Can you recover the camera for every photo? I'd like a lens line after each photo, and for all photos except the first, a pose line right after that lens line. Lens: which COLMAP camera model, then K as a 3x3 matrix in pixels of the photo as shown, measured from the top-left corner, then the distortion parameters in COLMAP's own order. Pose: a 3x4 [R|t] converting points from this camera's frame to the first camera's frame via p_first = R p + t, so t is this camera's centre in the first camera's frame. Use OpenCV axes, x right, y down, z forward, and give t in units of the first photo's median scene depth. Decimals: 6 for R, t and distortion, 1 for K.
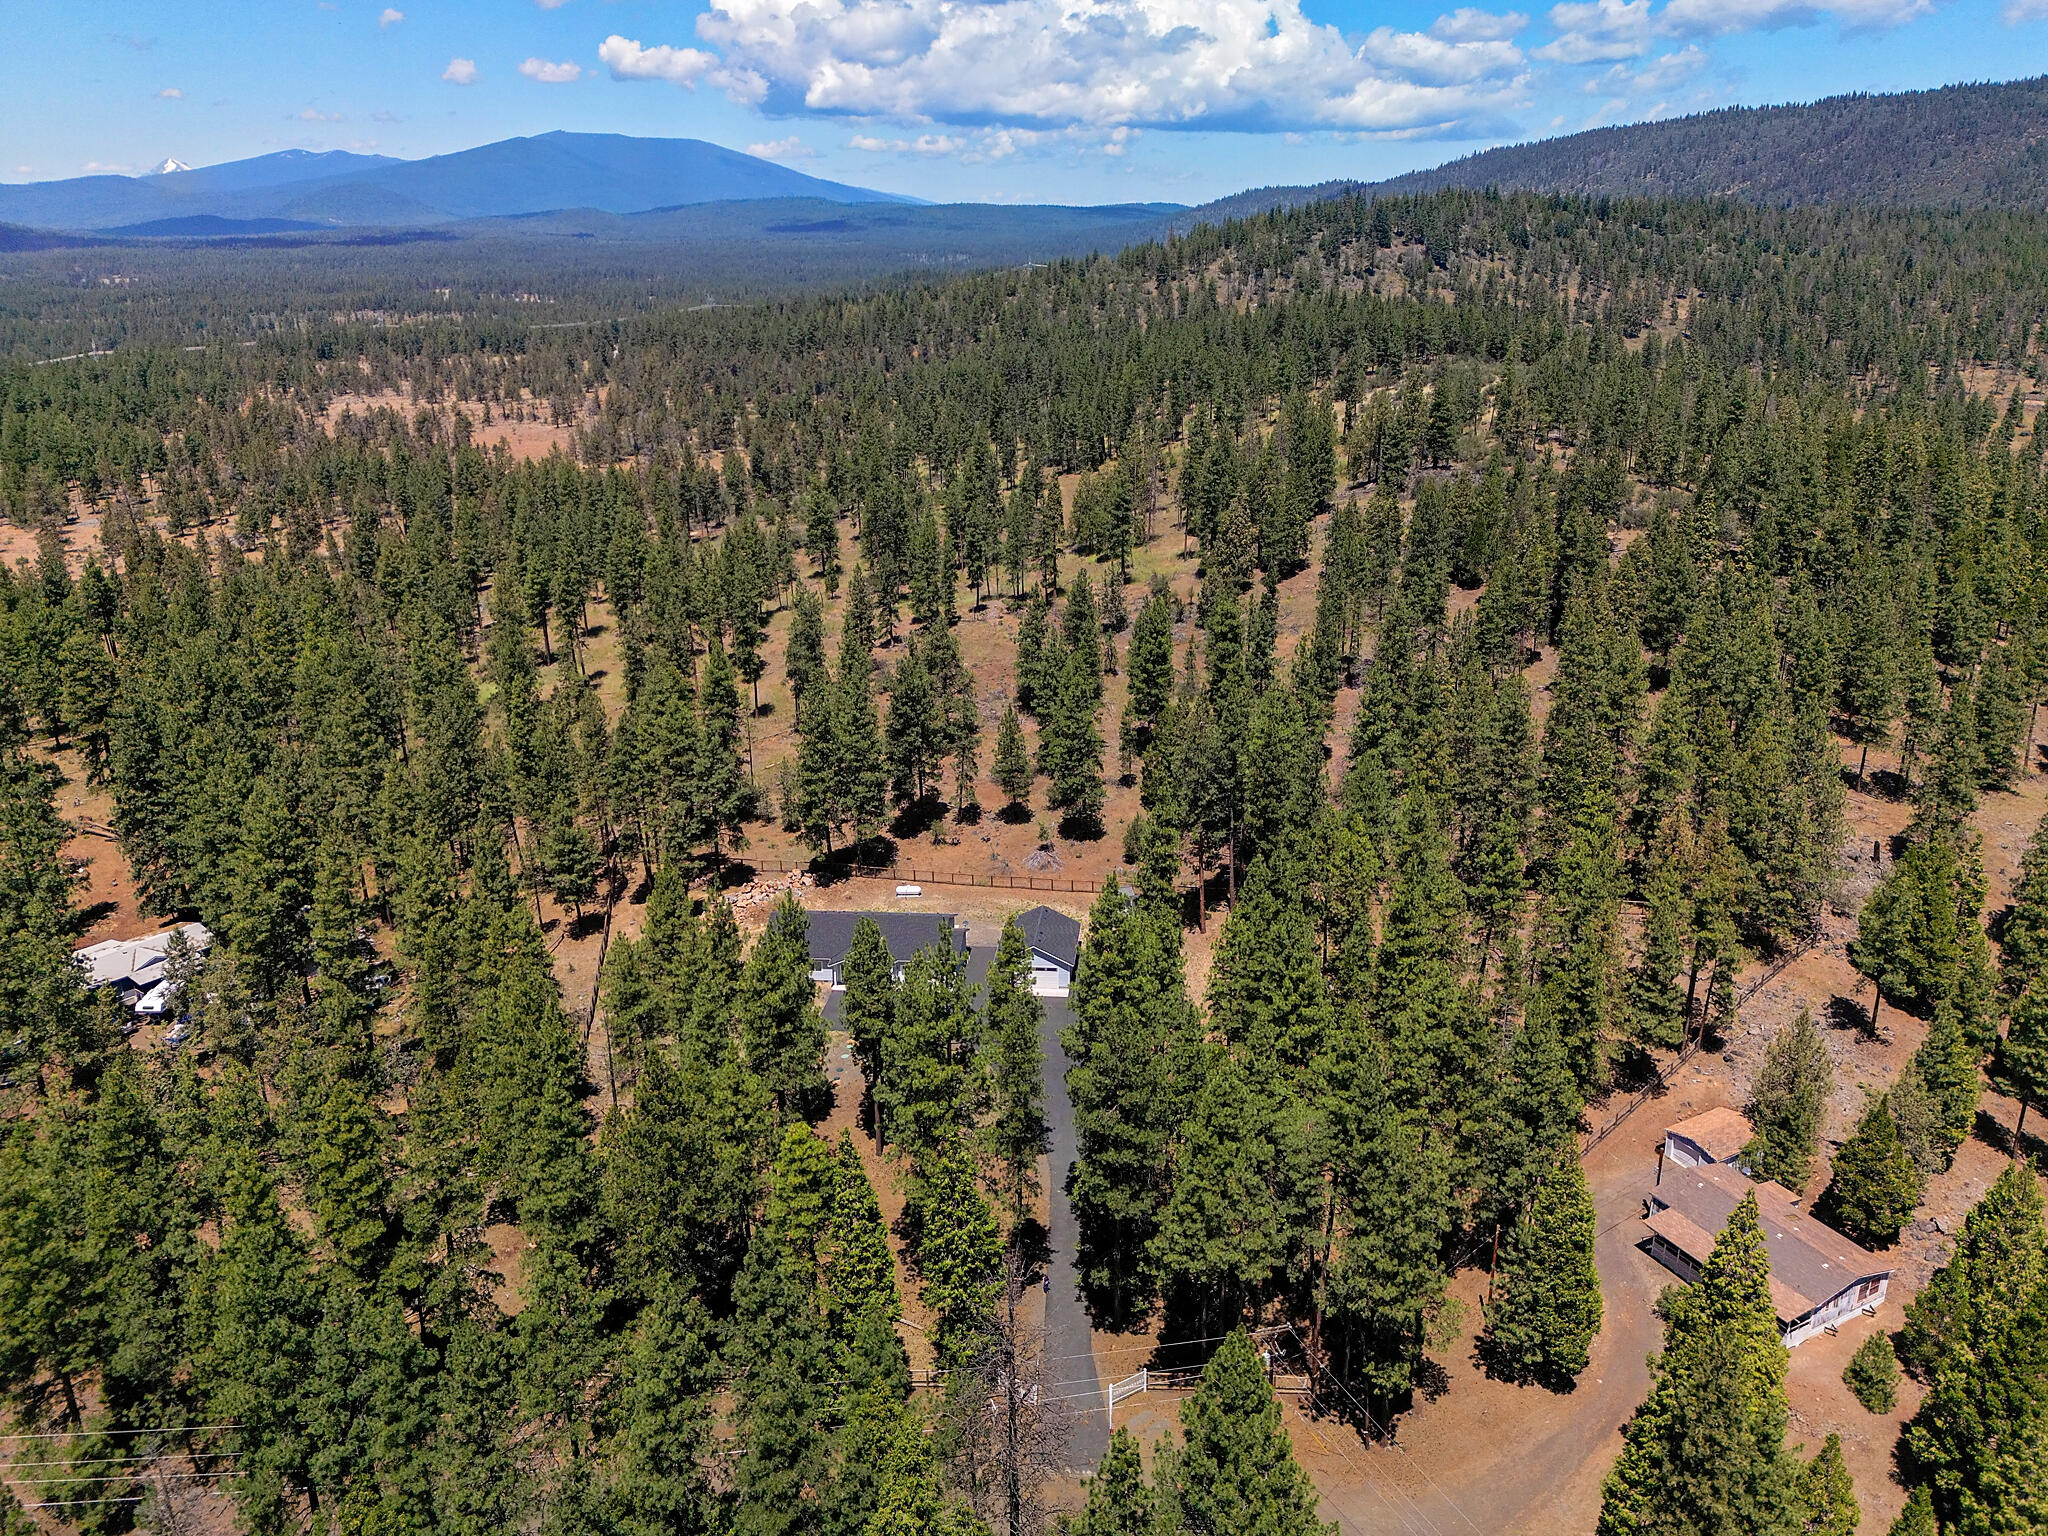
lens RADIAL K [[1543.9, 0, 1111.6], [0, 1543.9, 766.9], [0, 0, 1]] dist [0.080435, -0.069751]
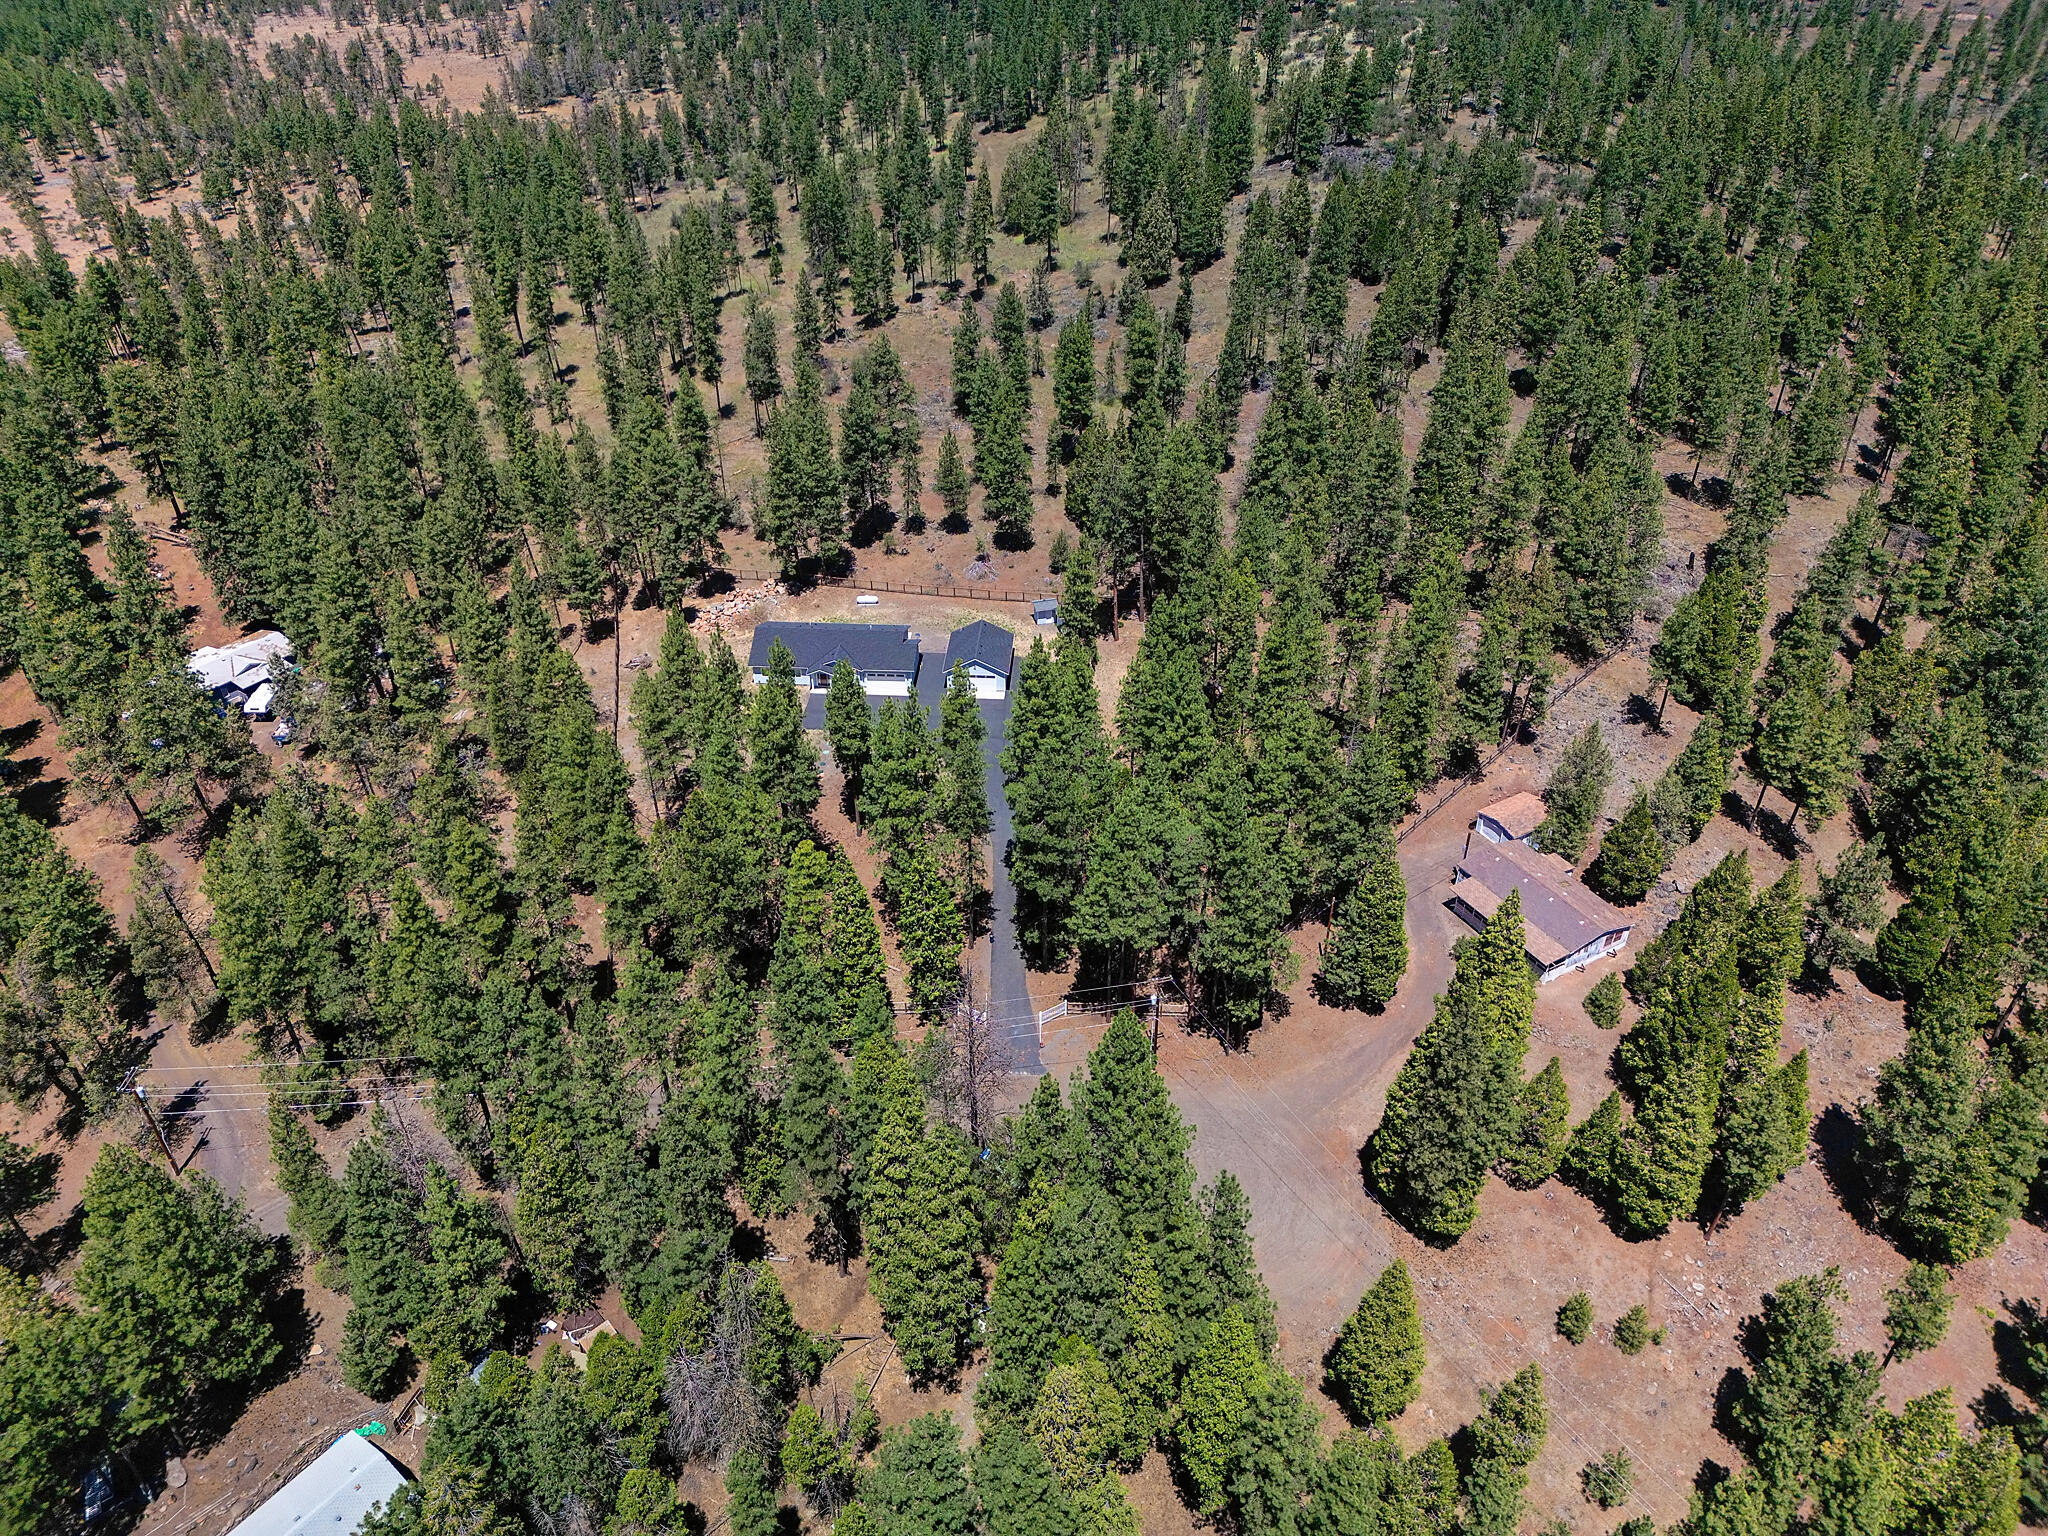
lens RADIAL K [[1439.9, 0, 1035.5], [0, 1439.9, 767.2], [0, 0, 1]] dist [0.074833, -0.049233]
pose [[0.999983, -0.004287, -0.004043, 0.000909], [0.005207, 0.963999, 0.265855, -0.094836], [0.002758, -0.265872, 0.964005, -0.100543]]
